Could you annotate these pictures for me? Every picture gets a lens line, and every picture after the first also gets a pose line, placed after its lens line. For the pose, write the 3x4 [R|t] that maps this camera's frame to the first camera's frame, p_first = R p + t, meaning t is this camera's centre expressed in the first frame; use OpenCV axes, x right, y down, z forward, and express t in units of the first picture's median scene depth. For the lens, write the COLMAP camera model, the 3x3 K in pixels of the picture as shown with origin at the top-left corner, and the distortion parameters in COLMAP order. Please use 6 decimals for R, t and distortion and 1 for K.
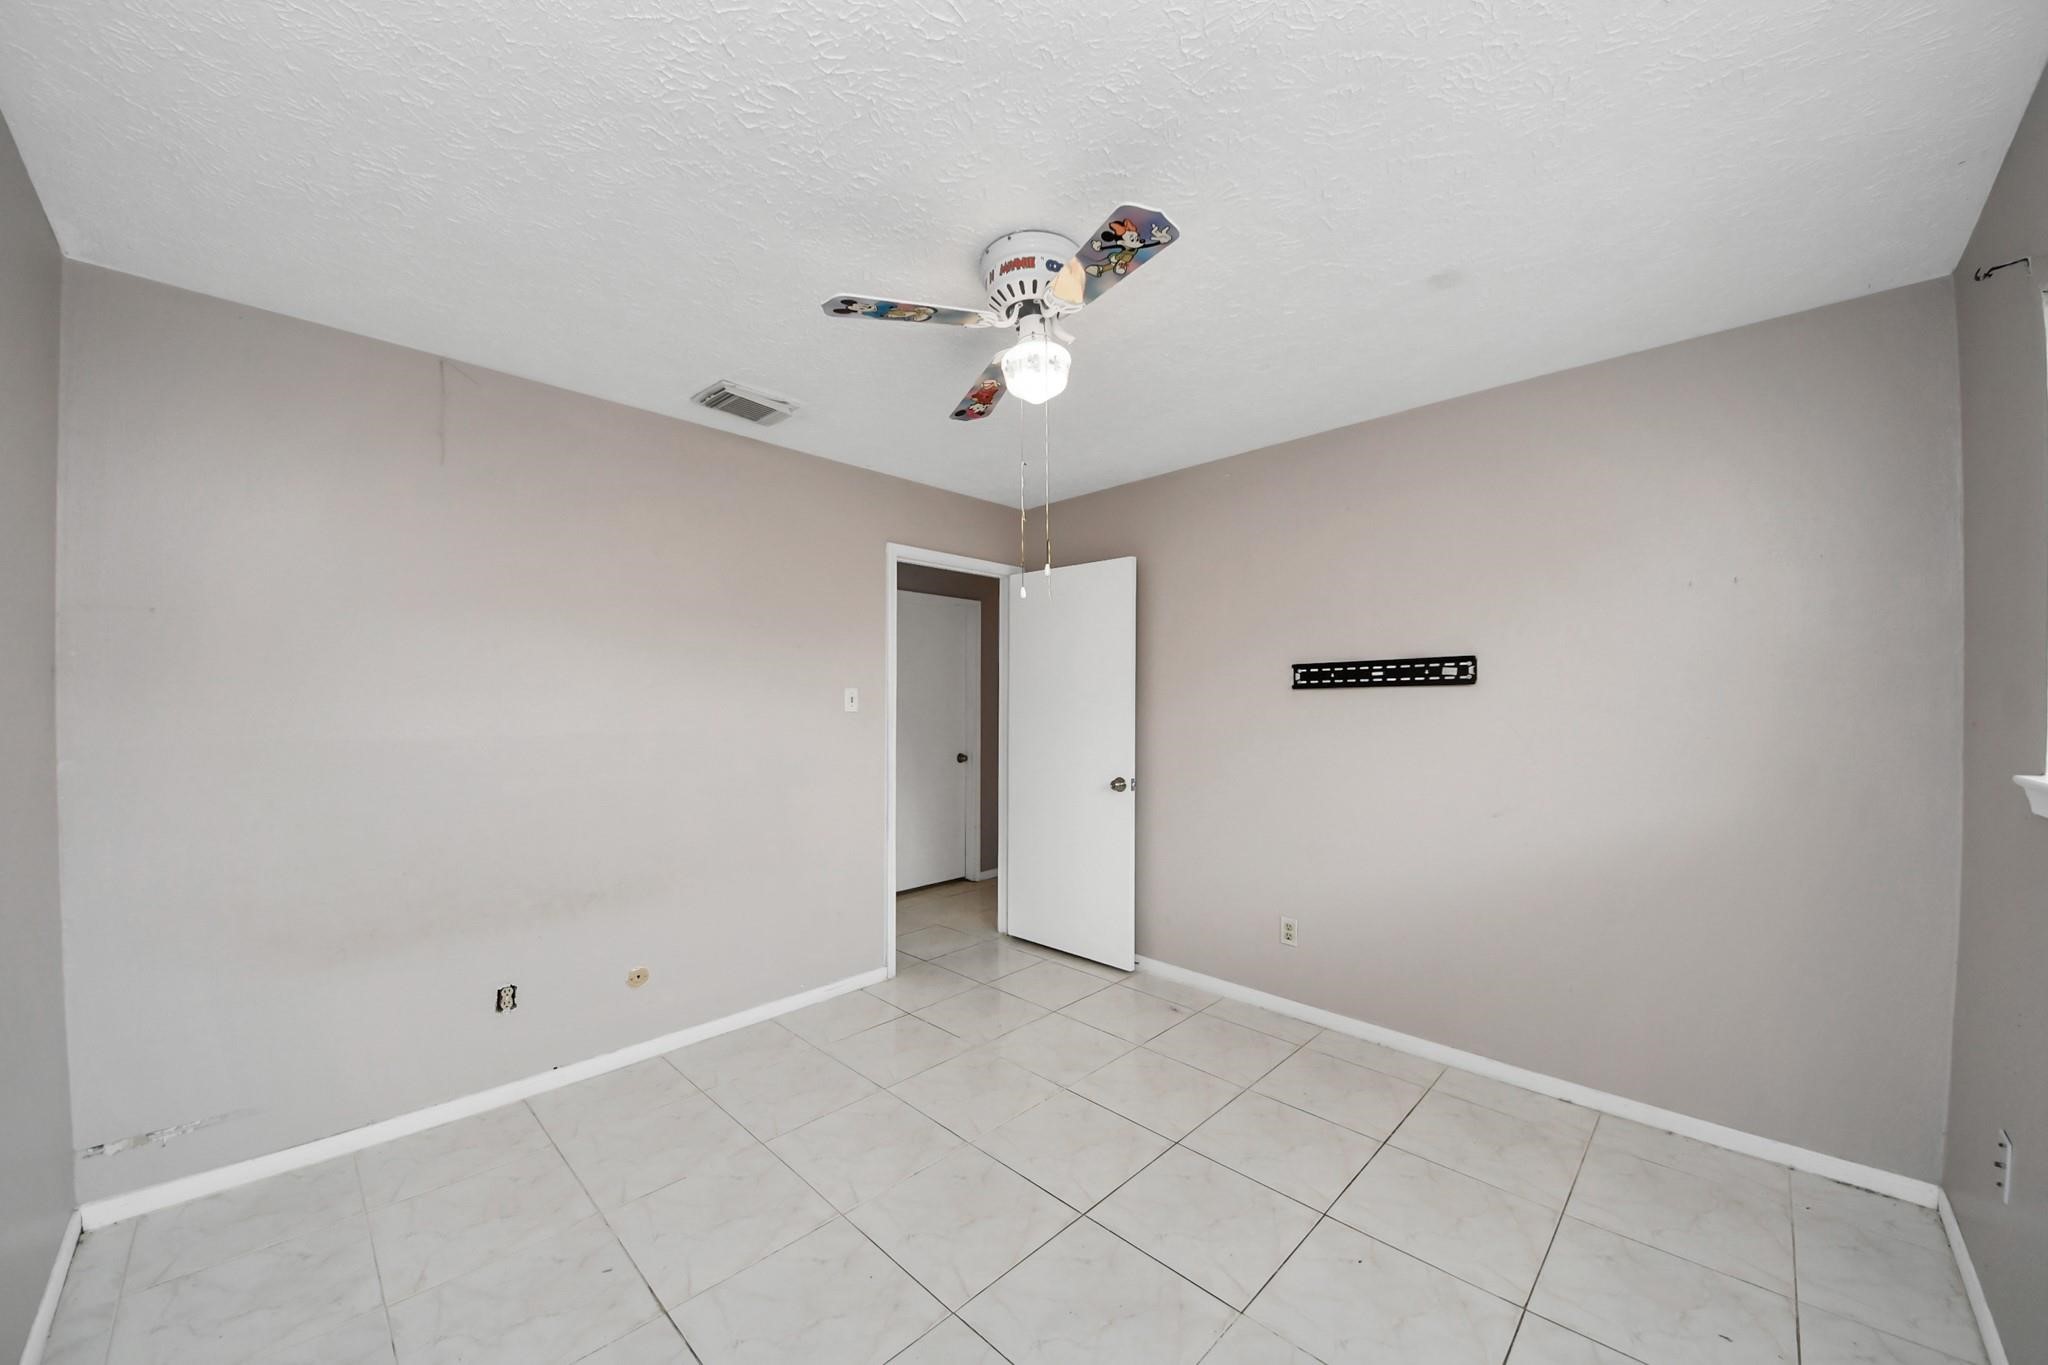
lens RADIAL K [[722.8, 0, 1024.9], [0, 722.8, 698.4], [0, 0, 1]] dist [0.000577, -0.006986]
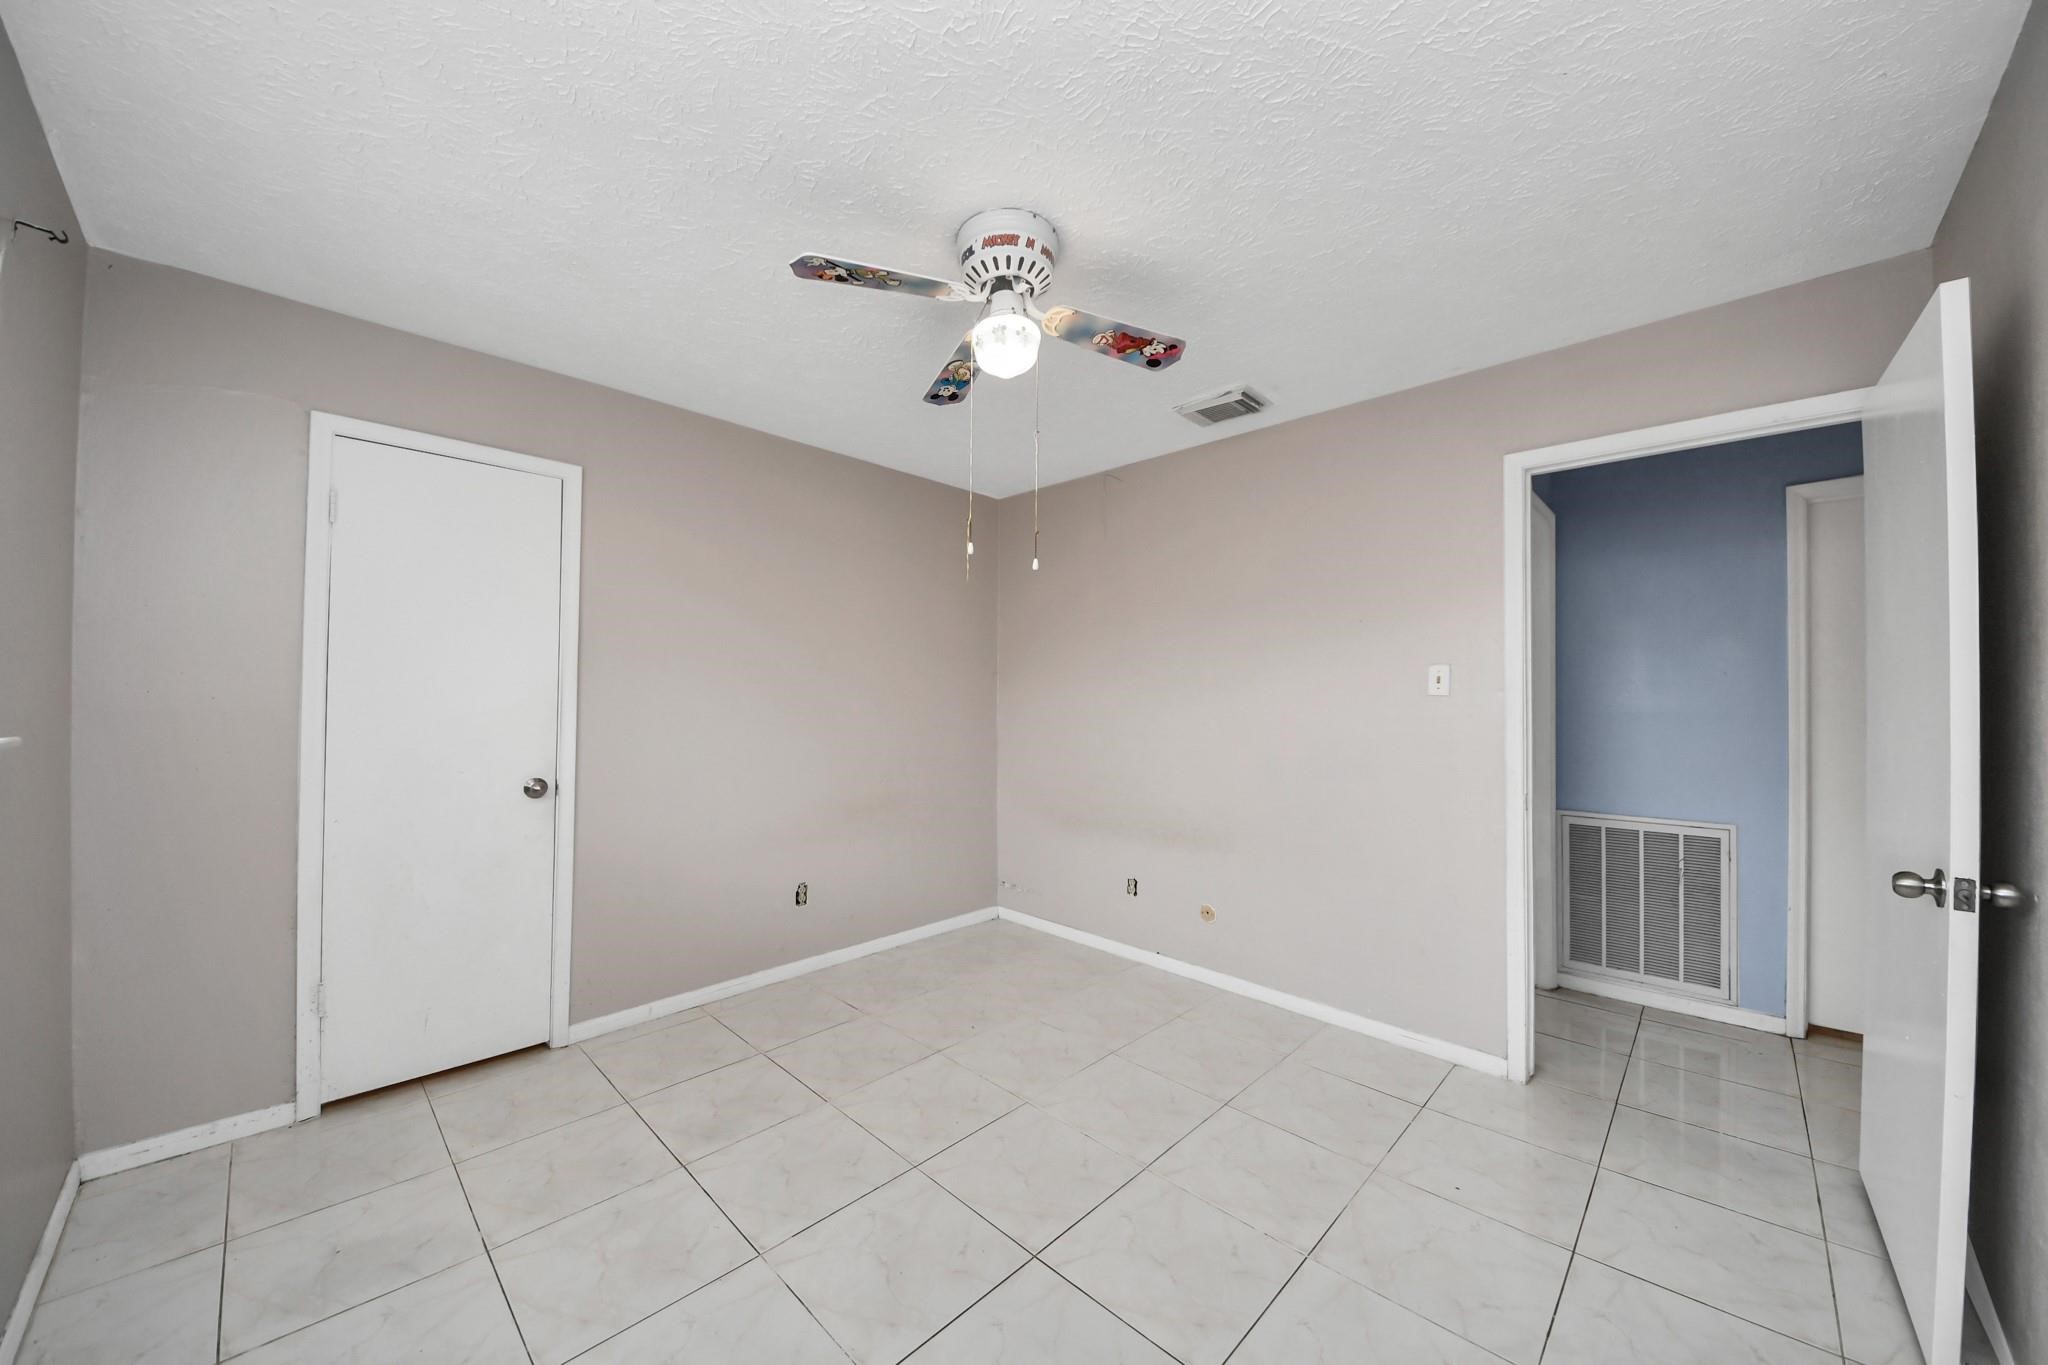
lens RADIAL K [[751.6, 0, 1036.6], [0, 751.6, 686.5], [0, 0, 1]] dist [-0.000214, -0.008766]
pose [[-0.025268, -0.011974, -0.999609, 0.765527], [0.004271, 0.999918, -0.012085, 0.022377], [0.999672, -0.004575, -0.025215, 0.786932]]
